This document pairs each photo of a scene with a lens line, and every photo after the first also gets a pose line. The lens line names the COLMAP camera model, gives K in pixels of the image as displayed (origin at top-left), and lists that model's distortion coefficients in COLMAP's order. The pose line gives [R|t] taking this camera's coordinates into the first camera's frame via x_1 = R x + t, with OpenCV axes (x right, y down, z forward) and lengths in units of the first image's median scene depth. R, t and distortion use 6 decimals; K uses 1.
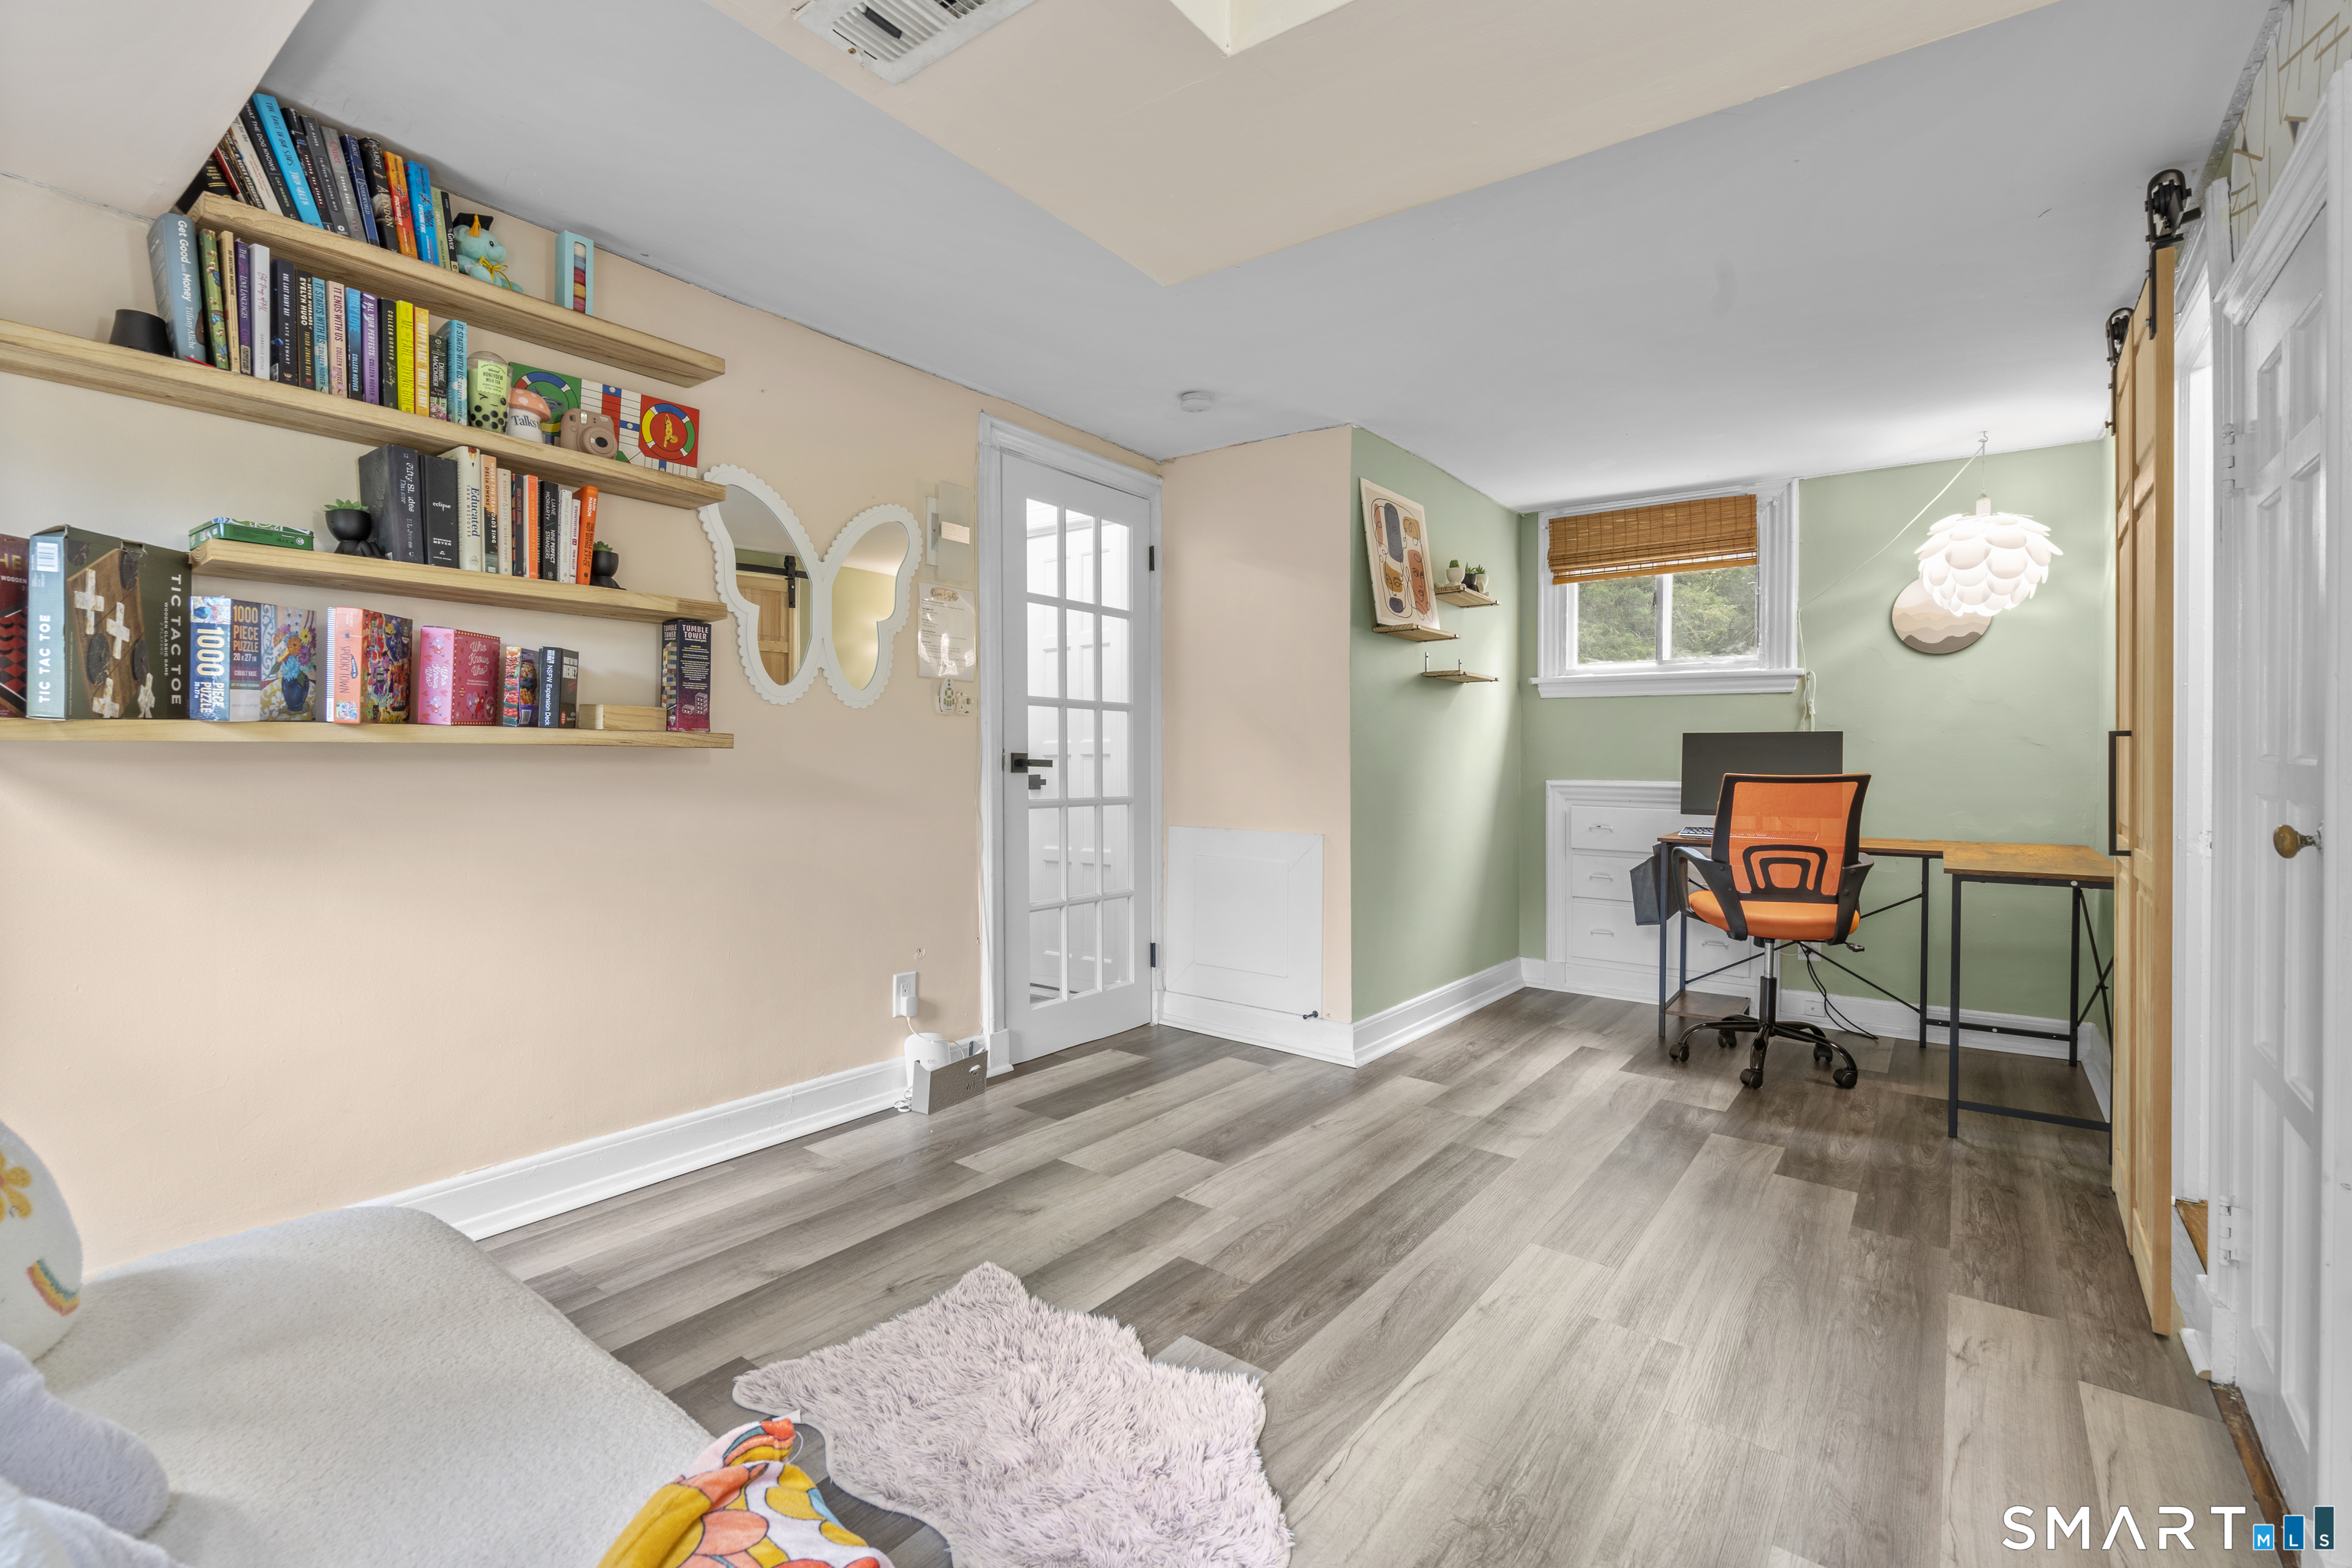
lens RADIAL K [[1066.1, 0, 1170.9], [0, 1066.1, 776.1], [0, 0, 1]] dist [0.000968, 0.000509]
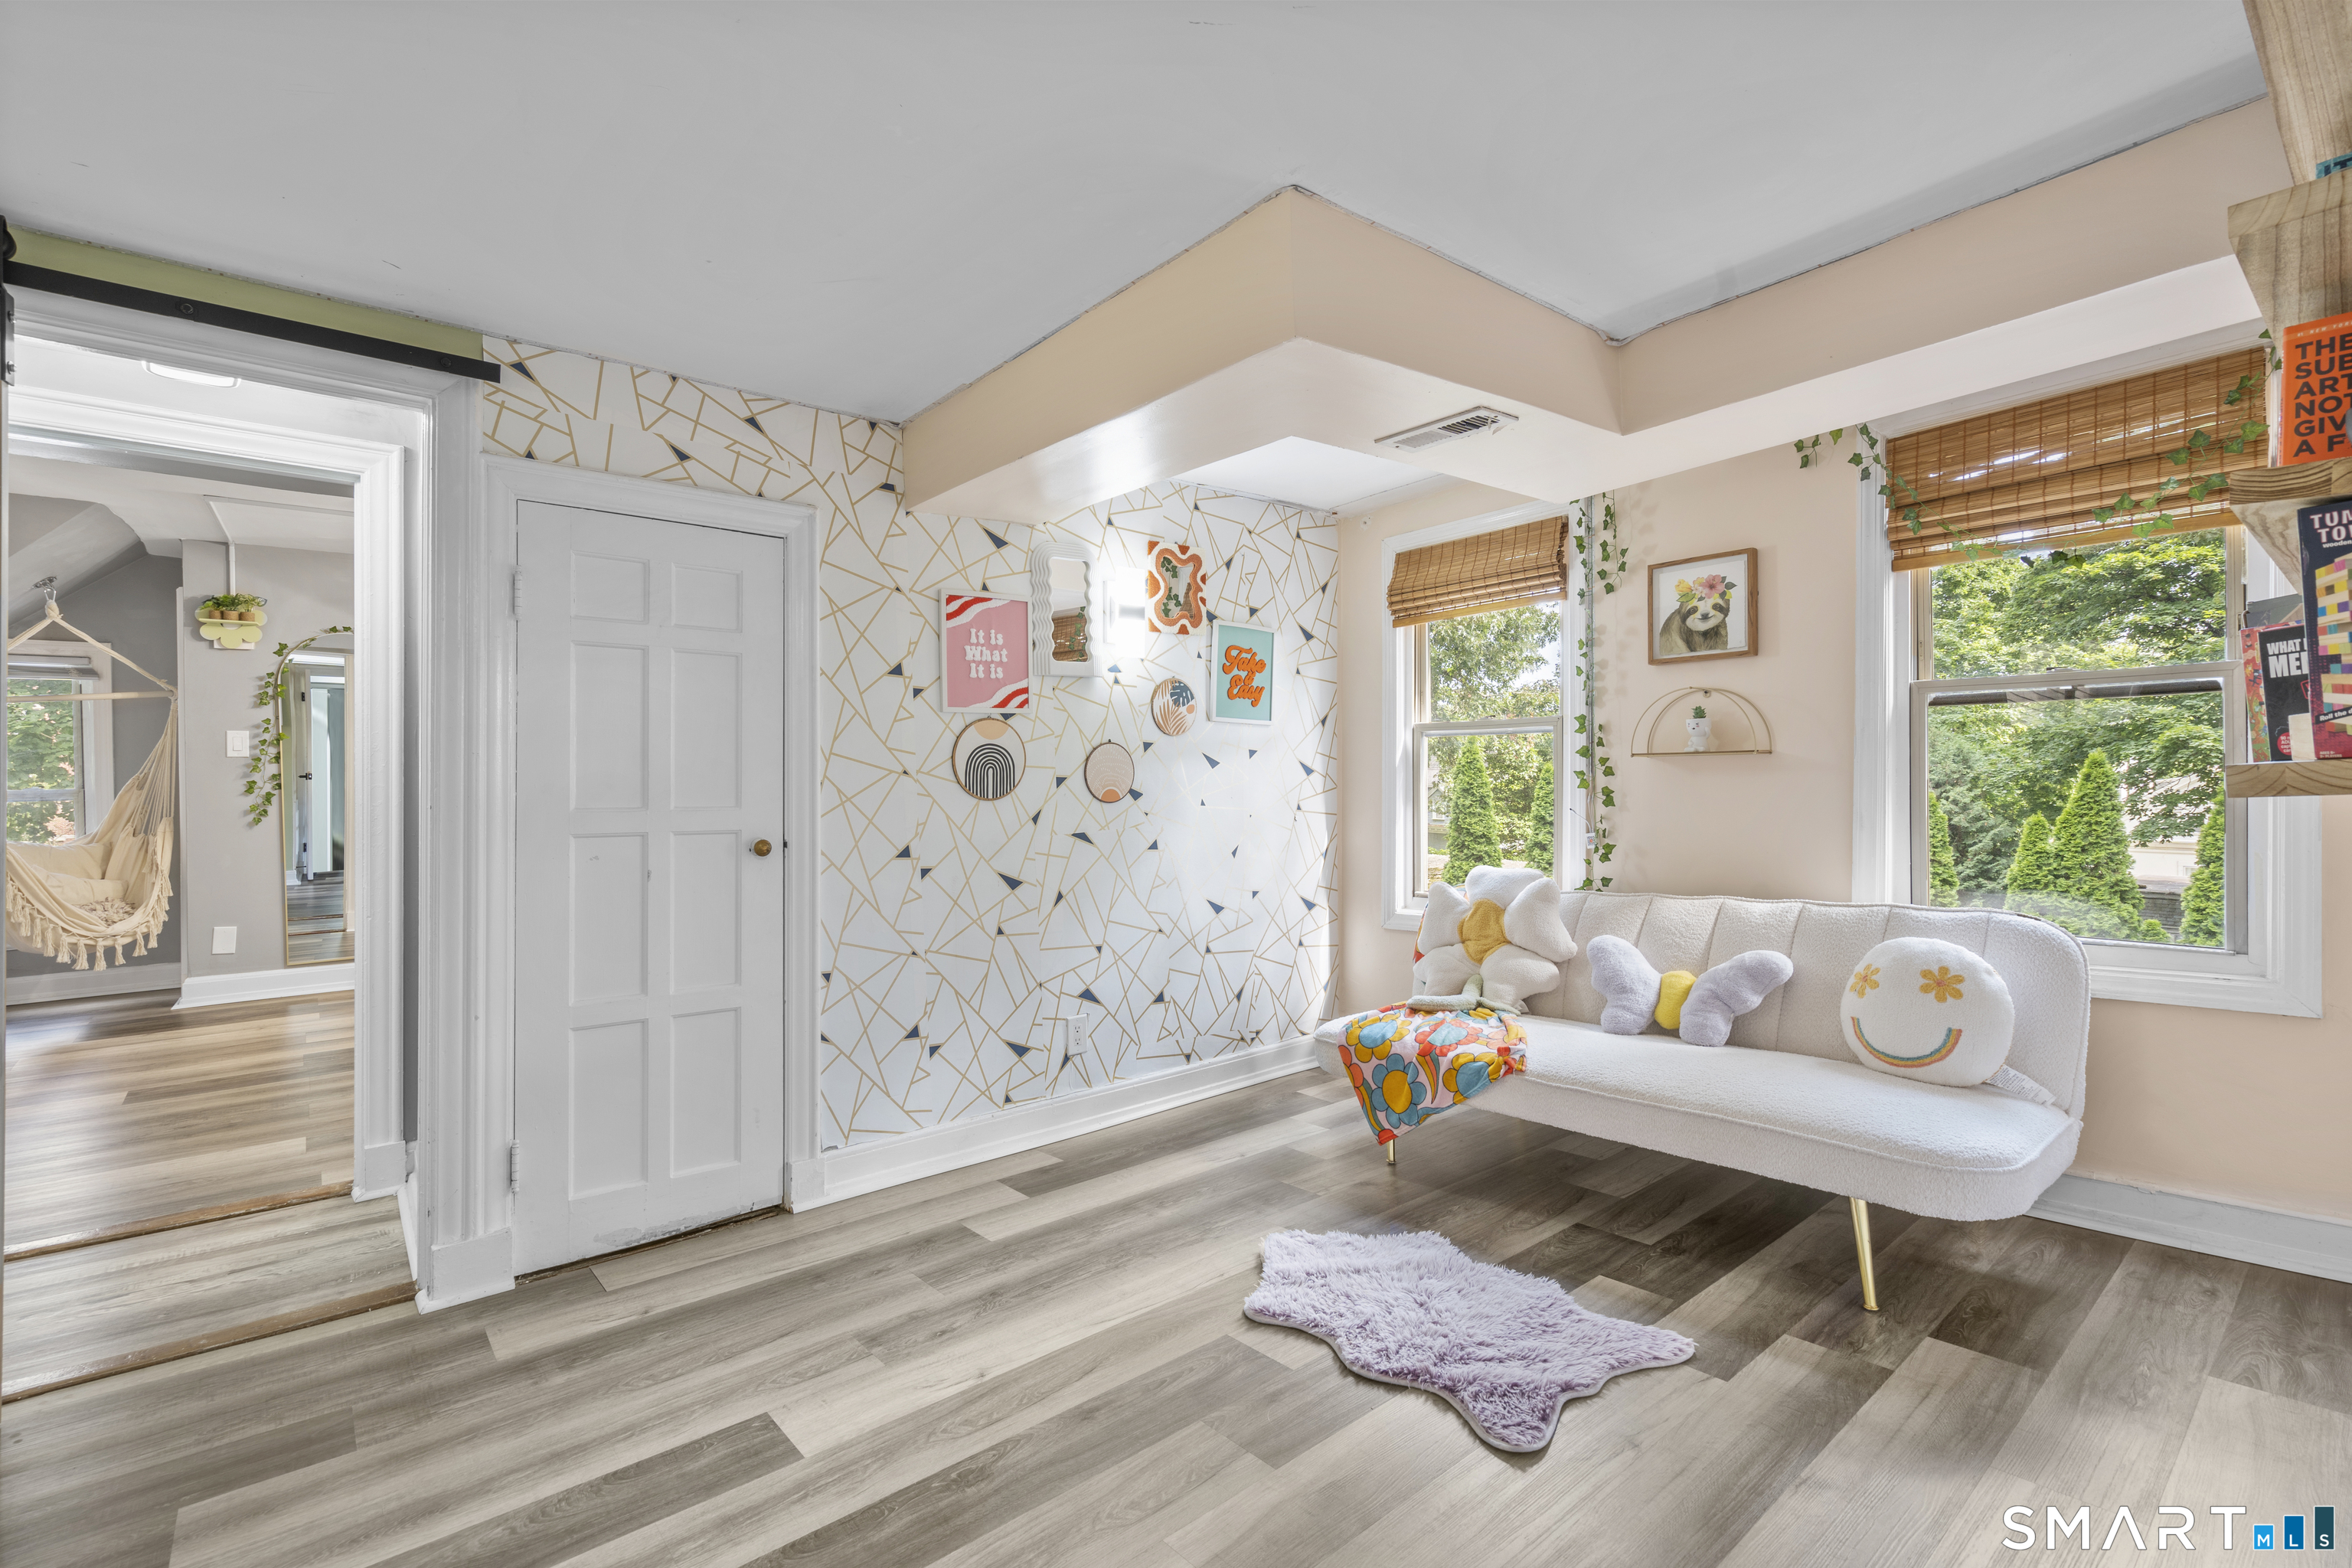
lens RADIAL K [[1066.1, 0, 1170.9], [0, 1066.1, 776.1], [0, 0, 1]] dist [0.000968, 0.000509]
pose [[-0.975045, 0.006832, 0.221901, -0.097519], [0.009064, 0.999918, 0.009042, -0.057770], [-0.221821, 0.010827, -0.975027, 1.867478]]
